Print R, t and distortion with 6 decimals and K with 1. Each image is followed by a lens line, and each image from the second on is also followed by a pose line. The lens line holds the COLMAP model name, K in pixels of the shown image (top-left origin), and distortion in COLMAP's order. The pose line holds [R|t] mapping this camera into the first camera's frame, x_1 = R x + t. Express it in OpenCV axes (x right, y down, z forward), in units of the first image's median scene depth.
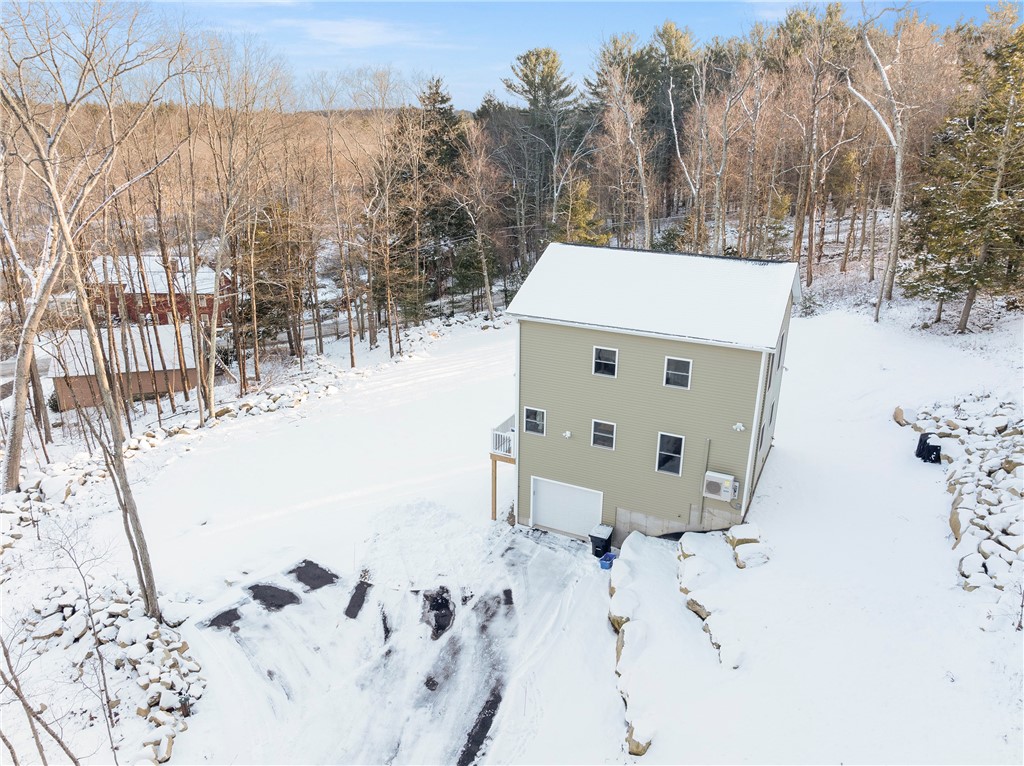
lens RADIAL K [[719.4, 0, 512.1], [0, 719.4, 409.5], [0, 0, 1]] dist [-0.041251, 0.001582]
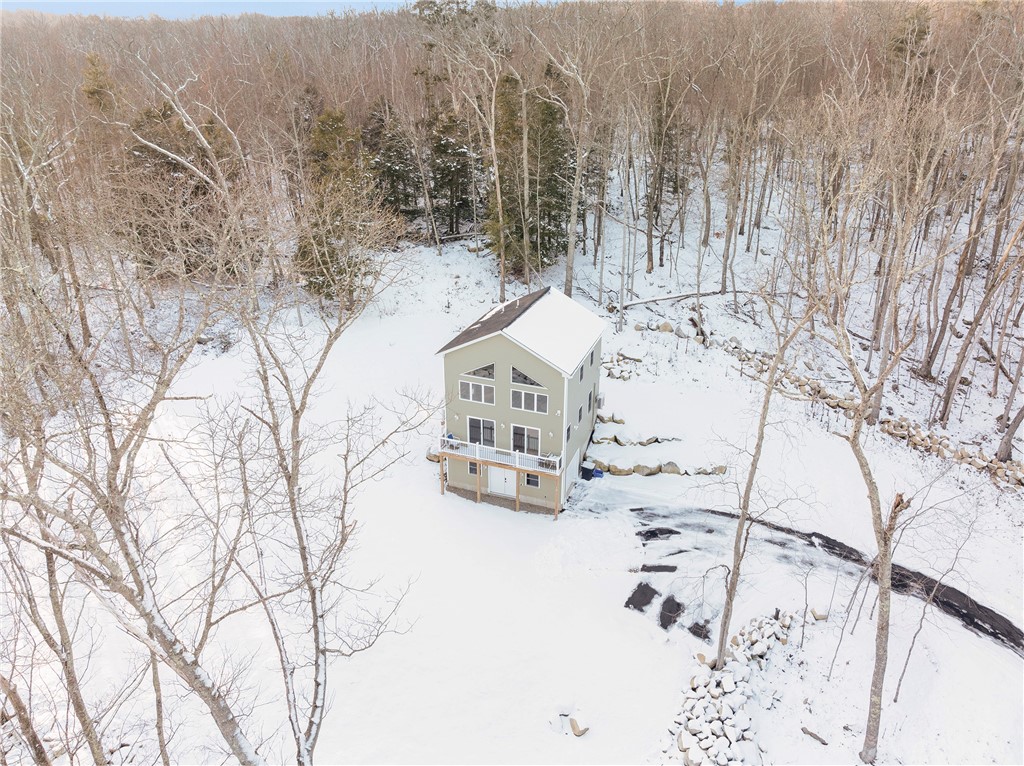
lens RADIAL K [[709.0, 0, 543.2], [0, 709.0, 386.9], [0, 0, 1]] dist [-0.025048, 0.000338]
pose [[-0.154873, -0.412985, 0.897473, -1.417980], [0.337852, 0.831522, 0.440939, -0.841096], [-0.928370, 0.371502, 0.010747, 1.090829]]
